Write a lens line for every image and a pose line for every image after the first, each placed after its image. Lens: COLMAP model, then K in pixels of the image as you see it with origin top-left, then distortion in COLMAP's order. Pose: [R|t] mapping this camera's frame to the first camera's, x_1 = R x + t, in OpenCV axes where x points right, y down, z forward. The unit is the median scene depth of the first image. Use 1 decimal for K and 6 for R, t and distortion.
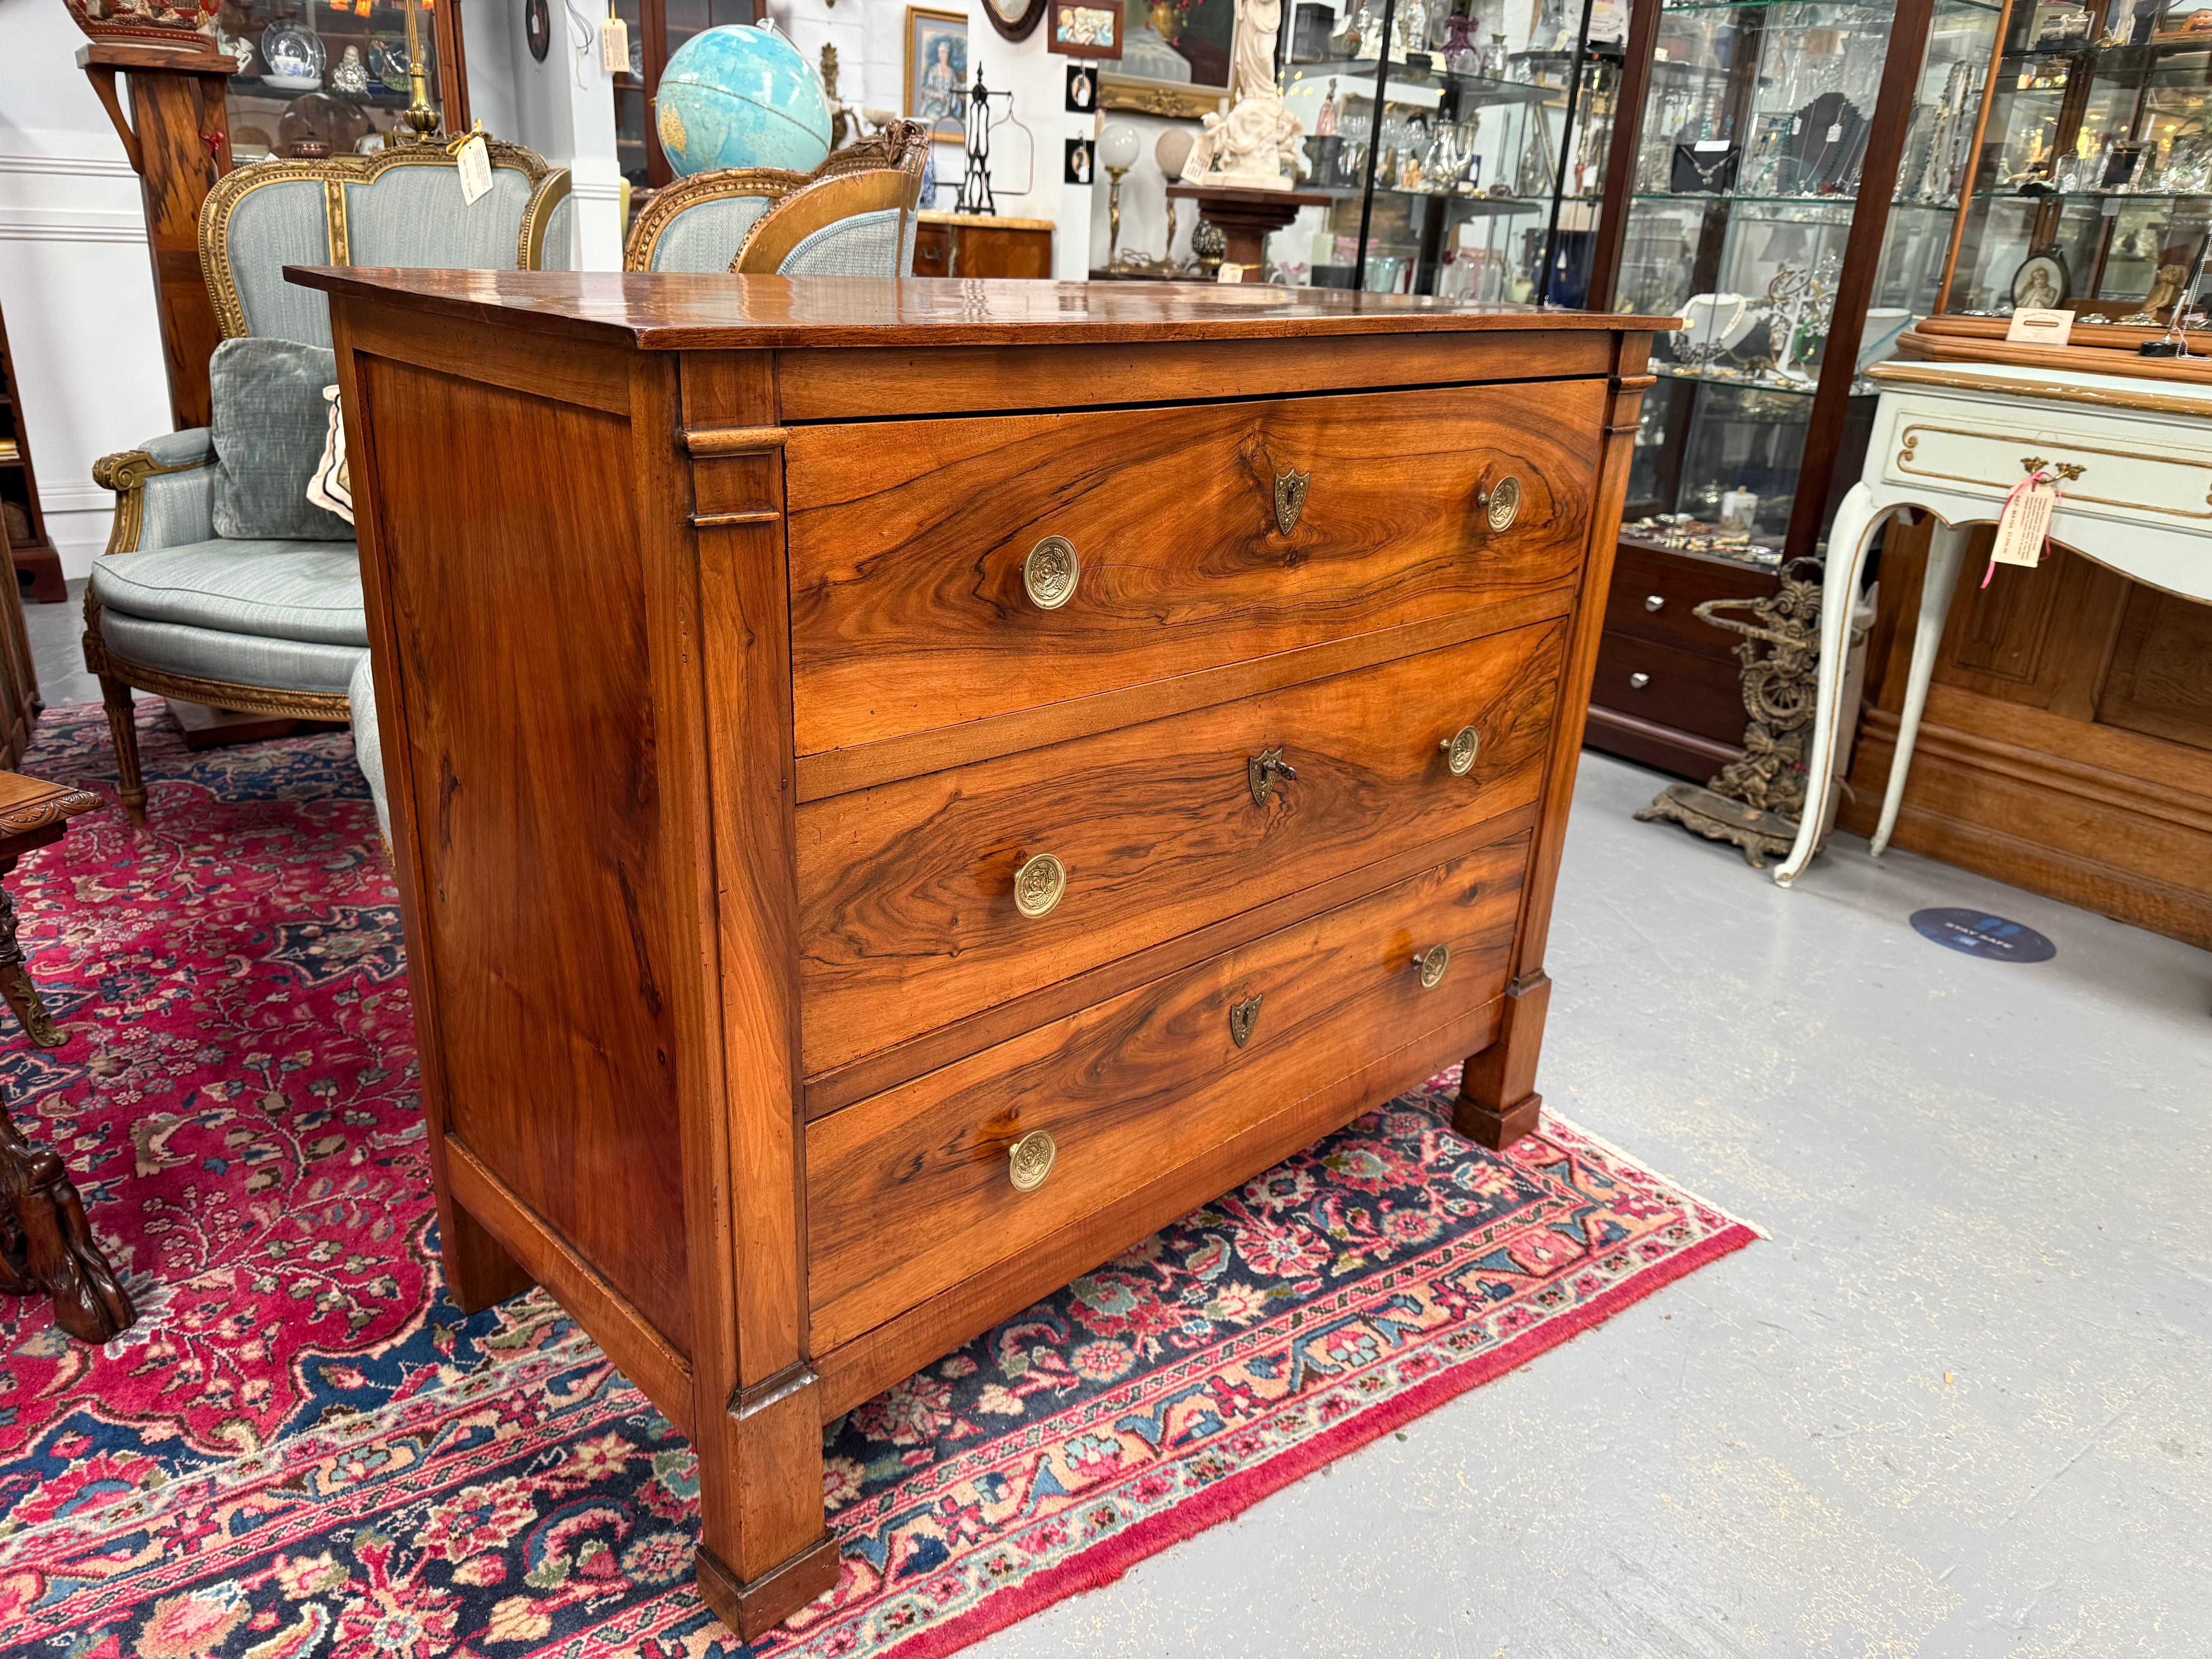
lens RADIAL K [[1557.1, 0, 1082.7], [0, 1557.1, 834.8], [0, 0, 1]] dist [0.014549, -0.007398]
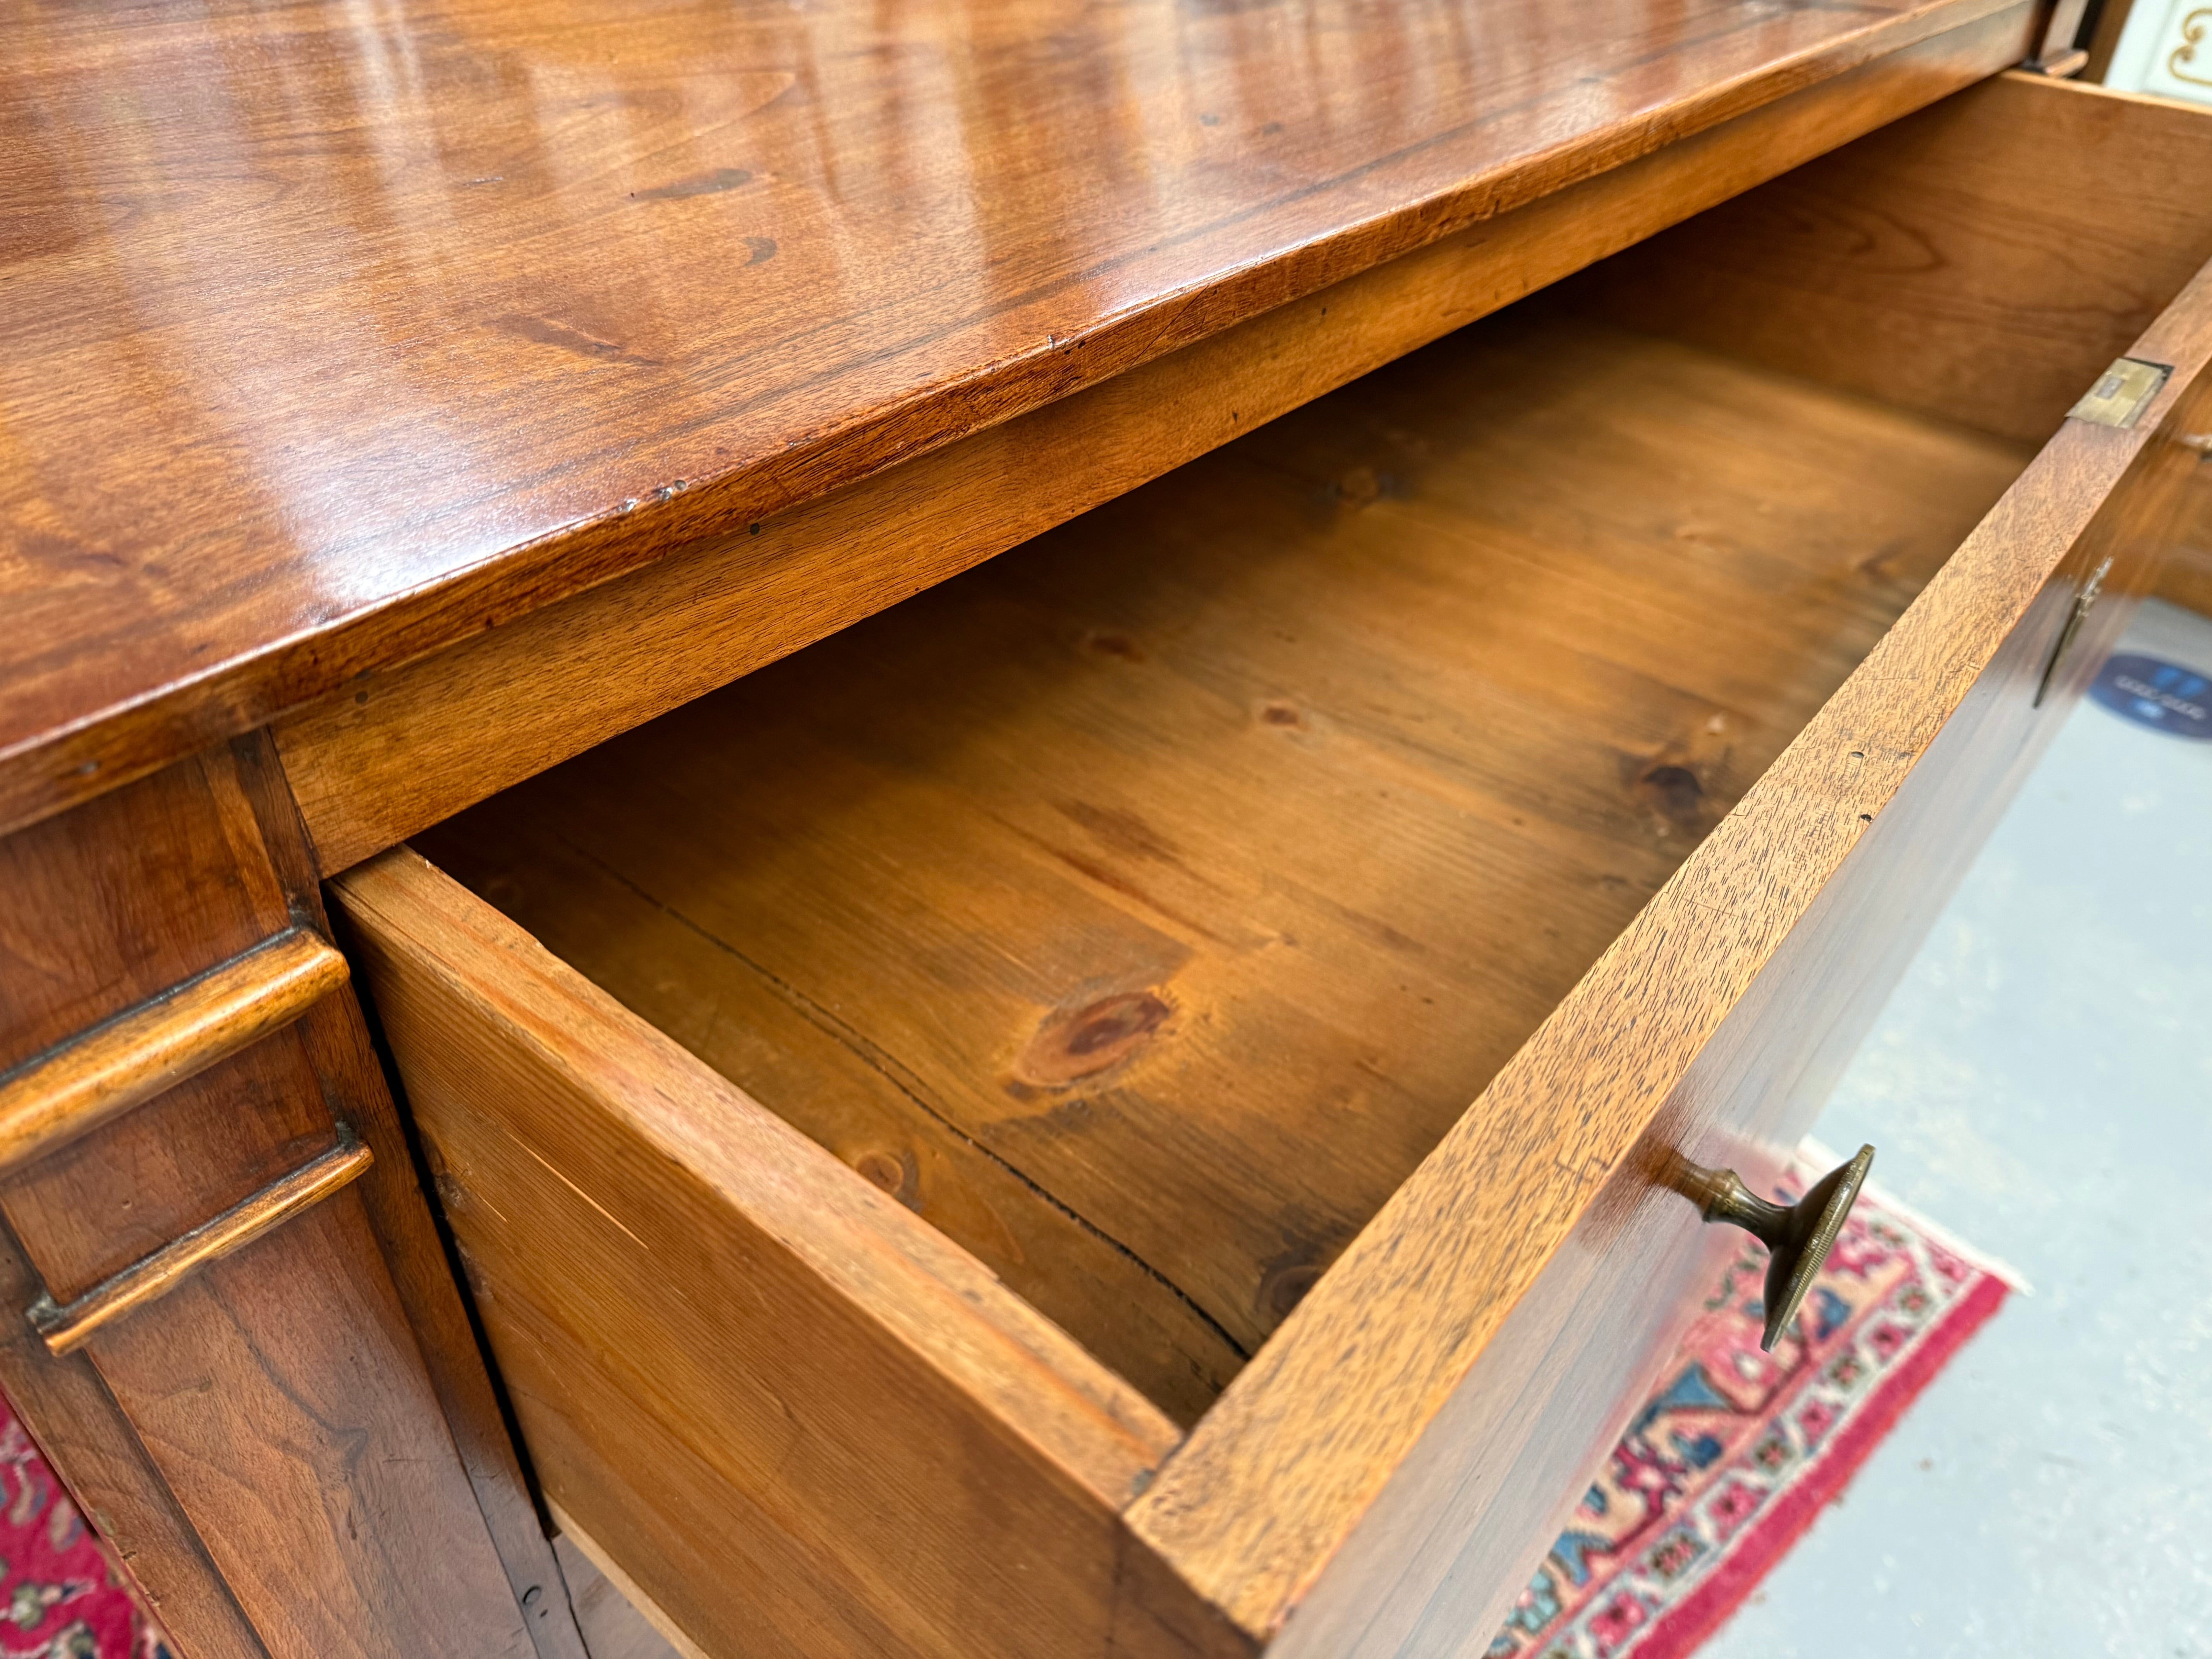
lens RADIAL K [[1614.0, 0, 1100.9], [0, 1614.0, 844.6], [0, 0, 1]] dist [-0.015074, -0.008206]
pose [[0.995215, -0.068516, 0.069666, -0.045189], [0.045805, 0.956908, 0.286756, -0.223211], [-0.086312, -0.282193, 0.955467, 0.452883]]
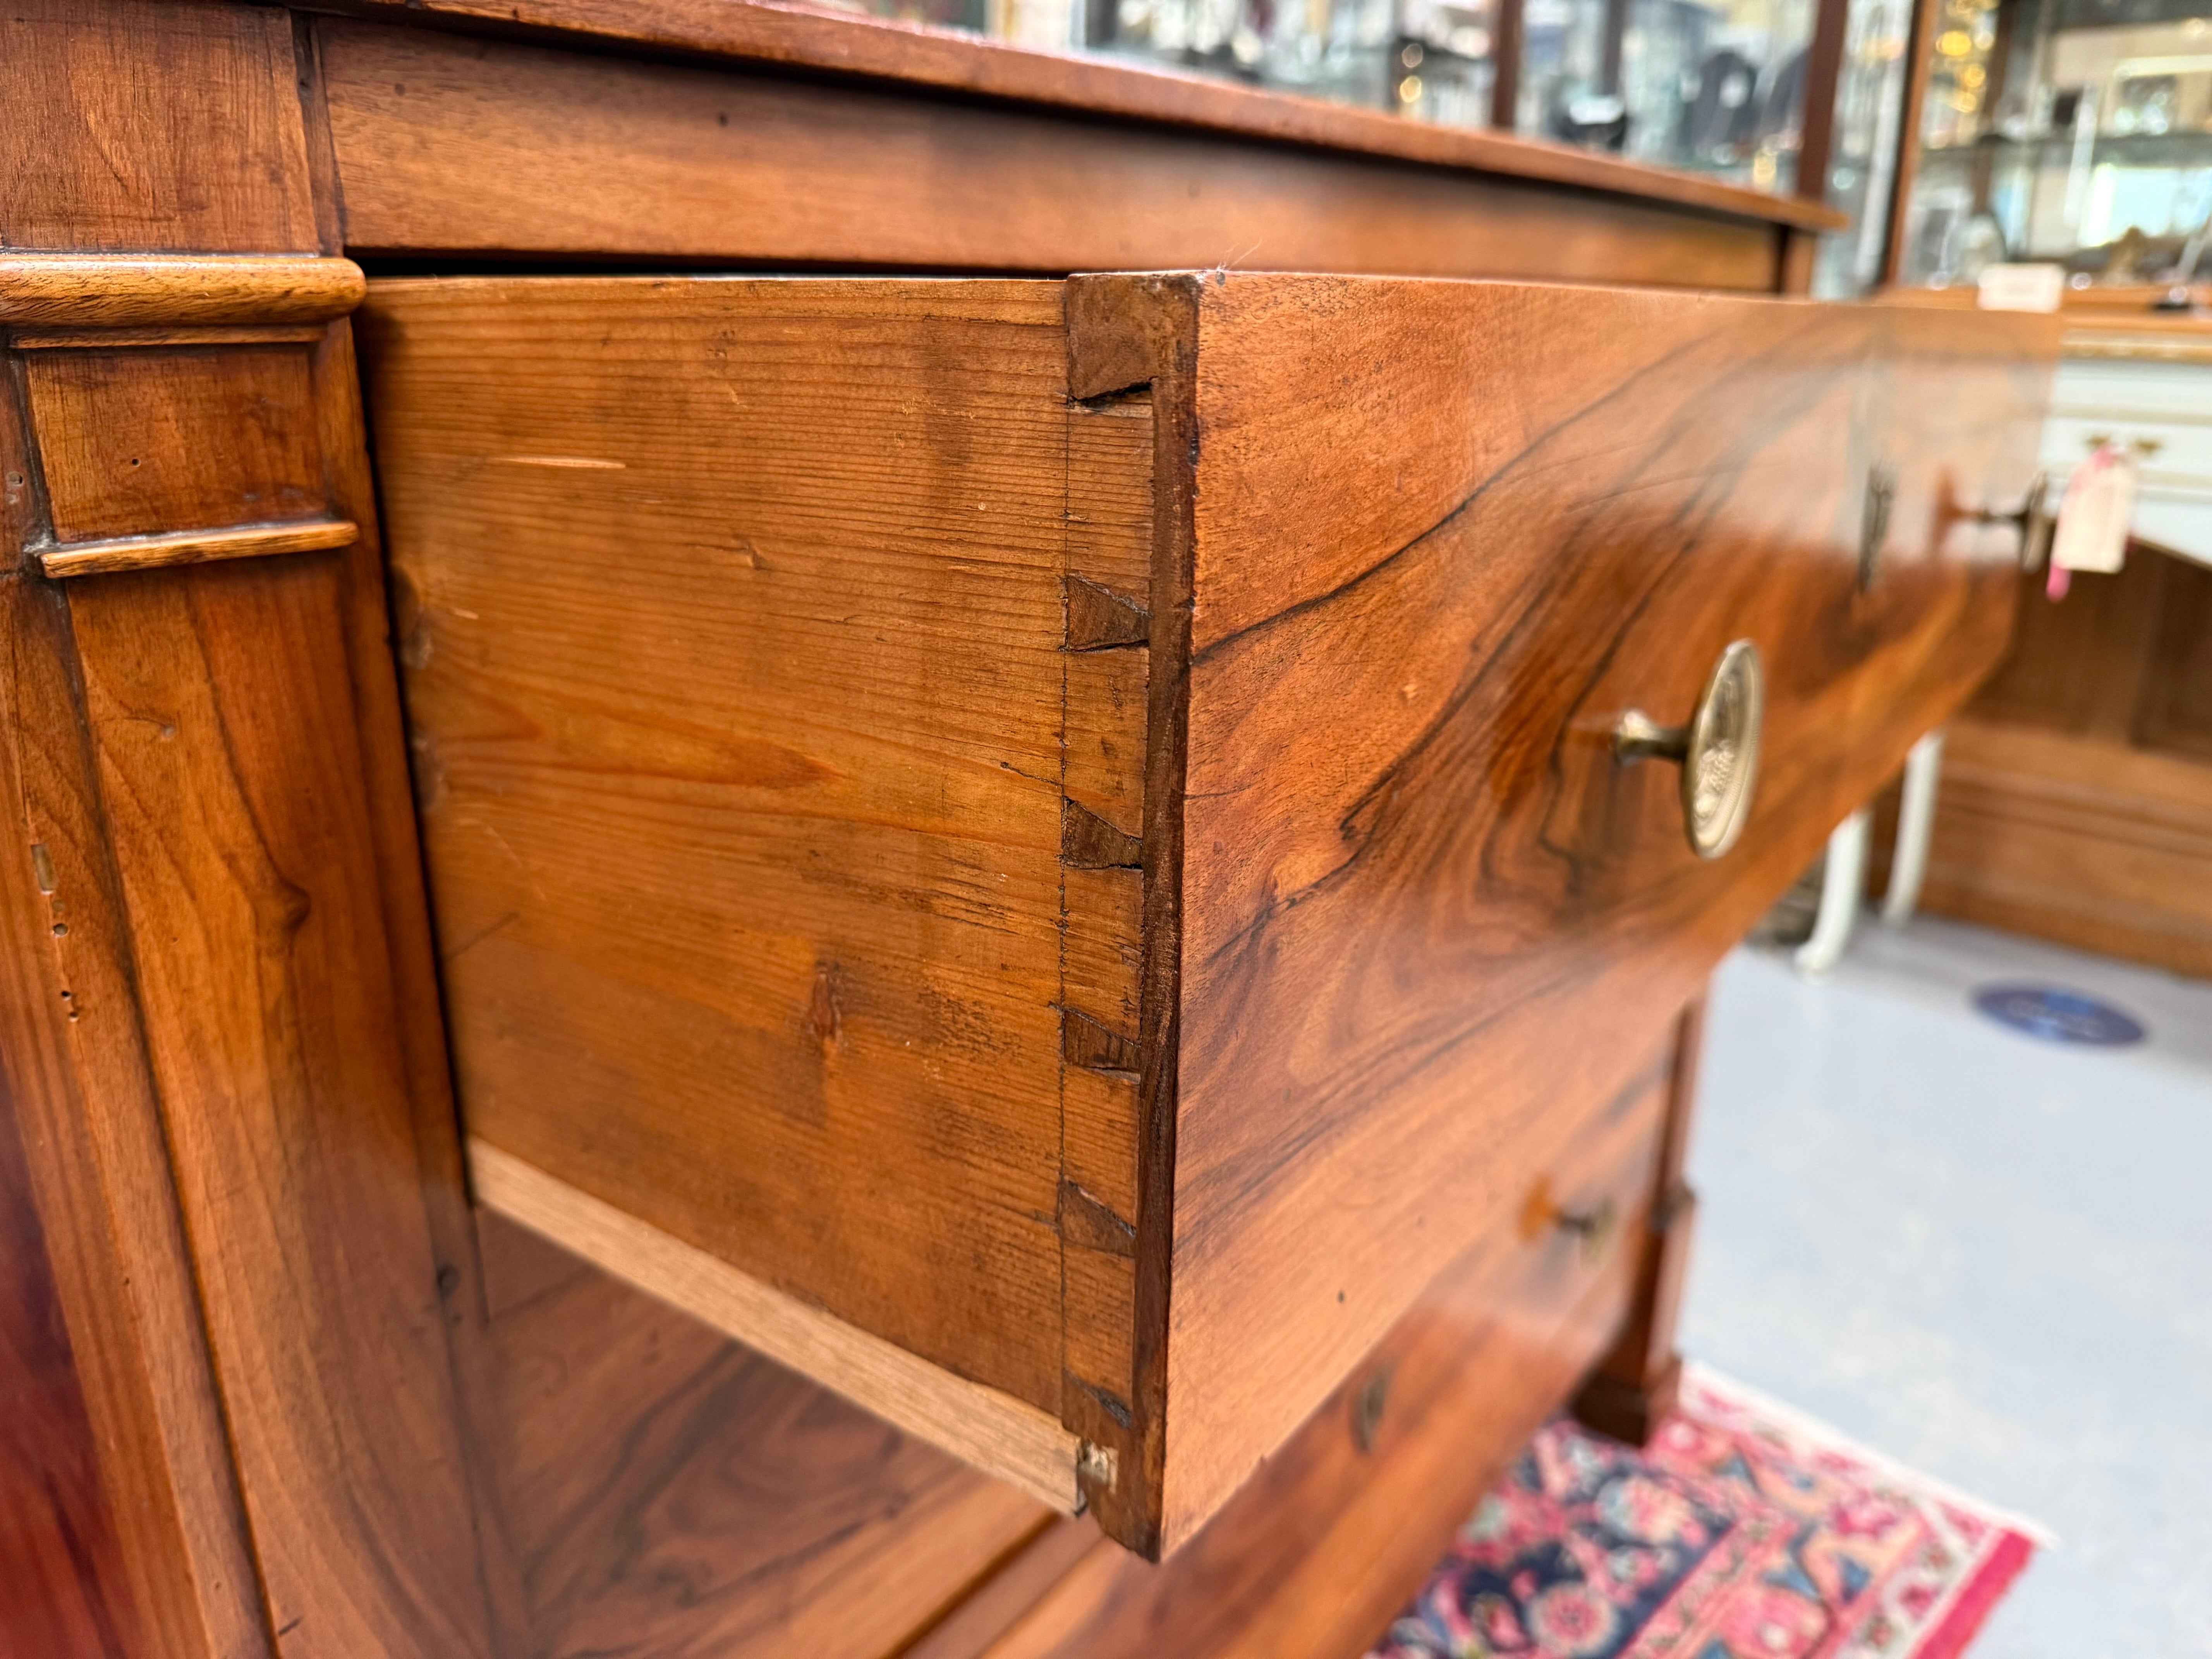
lens RADIAL K [[1614.0, 0, 1100.9], [0, 1614.0, 844.6], [0, 0, 1]] dist [-0.015074, -0.008206]
pose [[0.986055, -0.086843, 0.141966, -0.060368], [0.094413, 0.994401, -0.047468, -0.067990], [-0.137049, 0.060210, 0.988733, 0.415646]]
